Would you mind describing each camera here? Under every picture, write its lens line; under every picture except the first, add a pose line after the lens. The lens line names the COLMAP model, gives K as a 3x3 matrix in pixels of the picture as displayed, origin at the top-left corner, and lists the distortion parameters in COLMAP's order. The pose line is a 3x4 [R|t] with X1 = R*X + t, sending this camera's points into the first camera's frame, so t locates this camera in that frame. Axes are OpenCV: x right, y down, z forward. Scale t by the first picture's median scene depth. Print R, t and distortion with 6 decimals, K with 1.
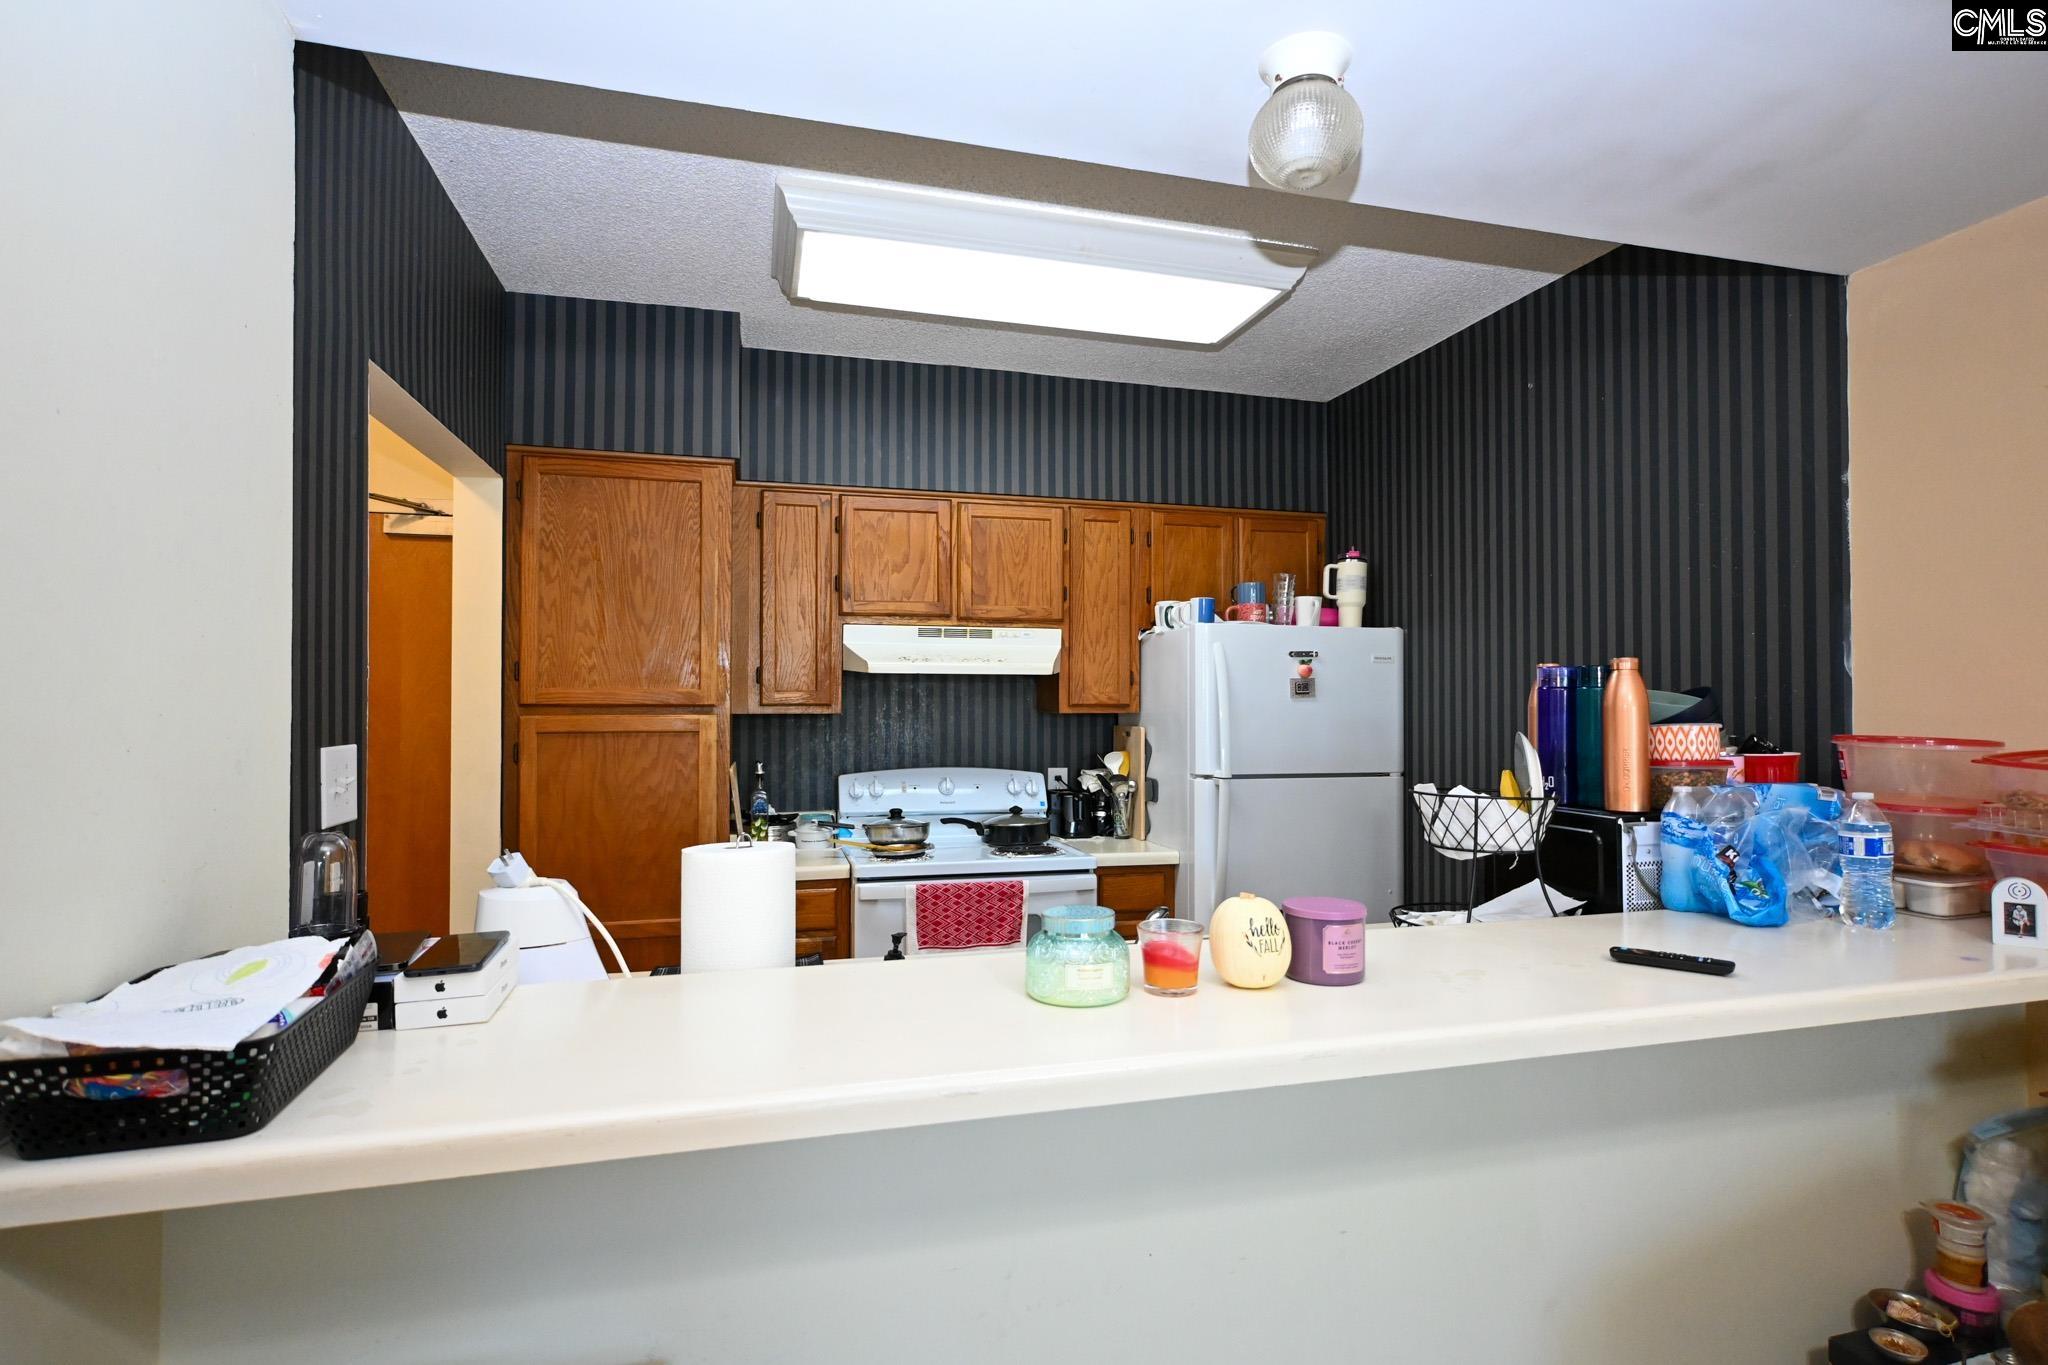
lens RADIAL K [[1006.6, 0, 1024.0], [0, 1006.6, 682.5], [0, 0, 1]] dist [0.000116, 0.000189]
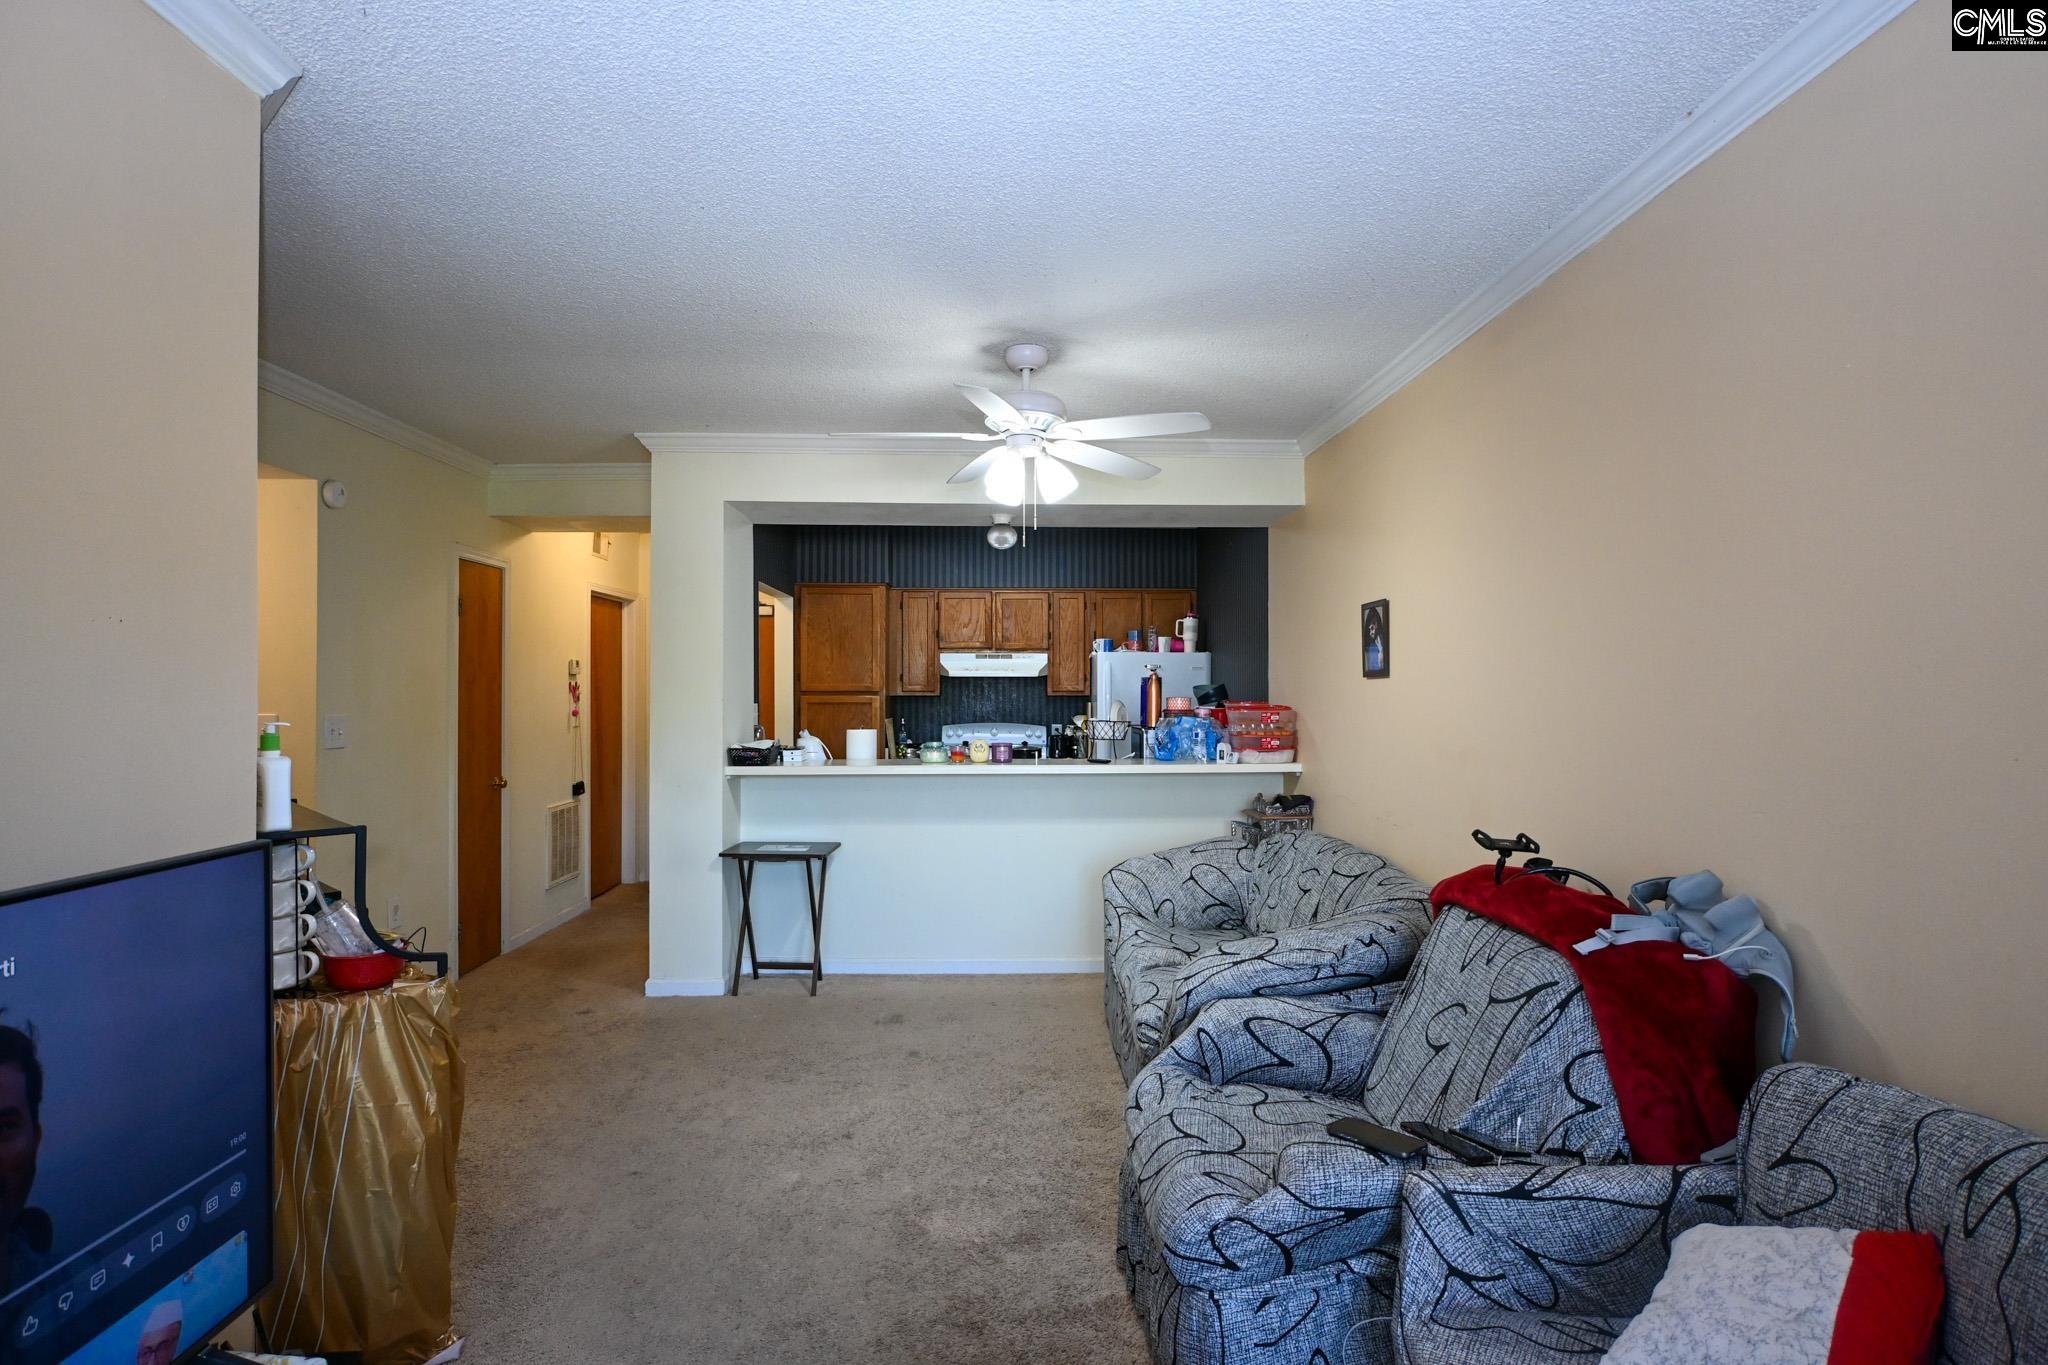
lens RADIAL K [[1022.0, 0, 1024.0], [0, 1022.0, 682.5], [0, 0, 1]] dist [0.002915, 0.000059]
pose [[0.973425, -0.002414, -0.228993, 0.475357], [0.005442, 0.999906, 0.012591, -0.022066], [0.228941, -0.013502, 0.973347, -1.030958]]
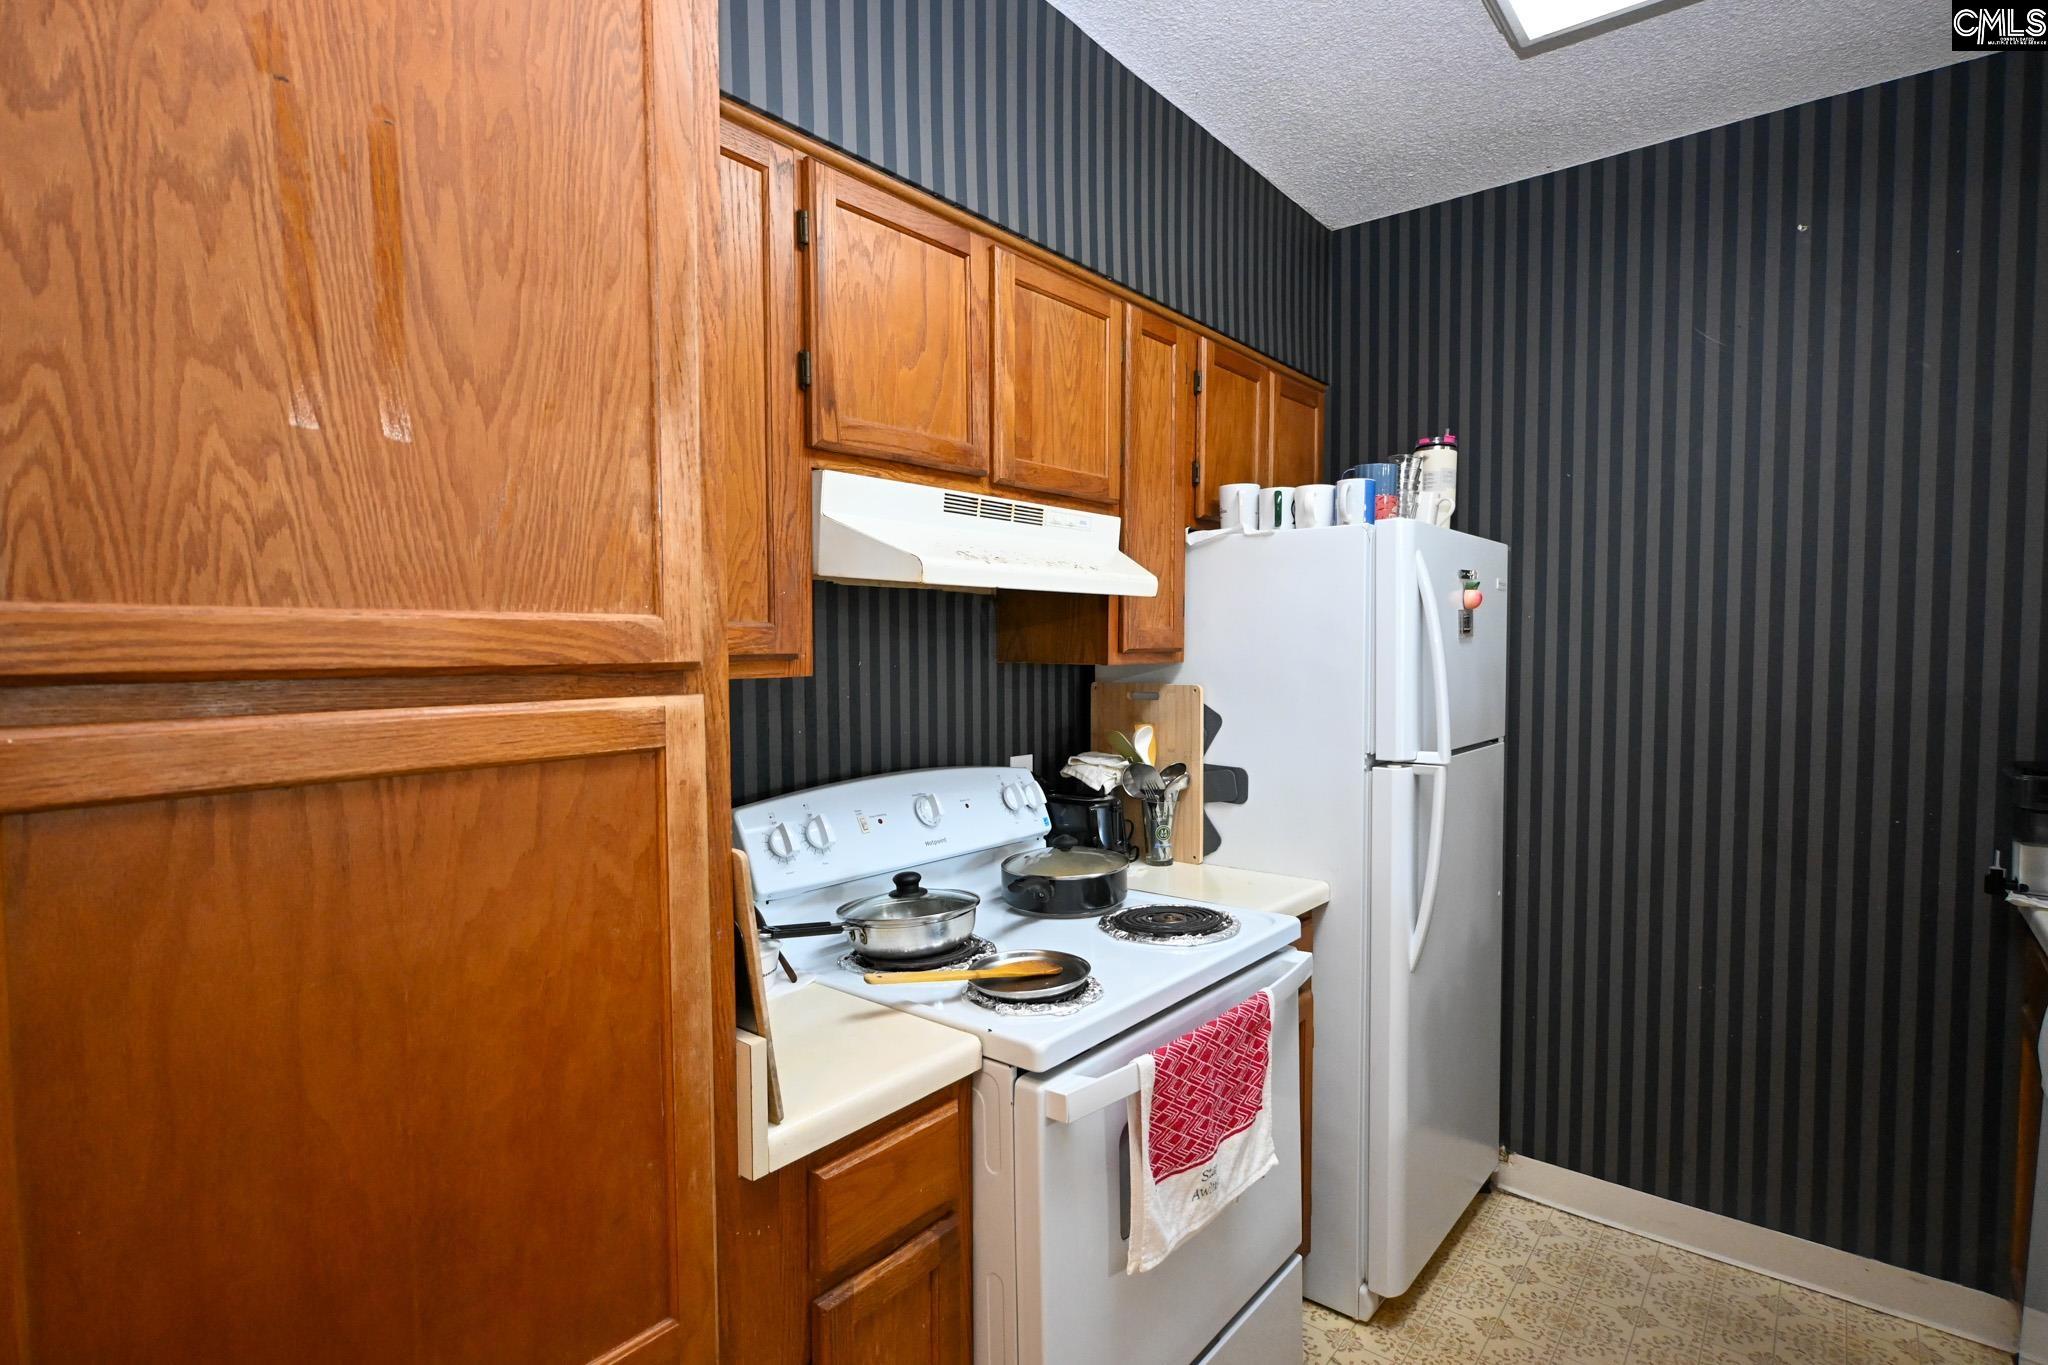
lens RADIAL K [[1022.0, 0, 1024.0], [0, 1022.0, 682.5], [0, 0, 1]] dist [0.002915, 0.000059]
pose [[0.810076, -0.027746, 0.585668, -0.360931], [-0.007656, 0.998294, 0.057884, 0.007222], [-0.586274, -0.051374, 0.808482, 0.580534]]
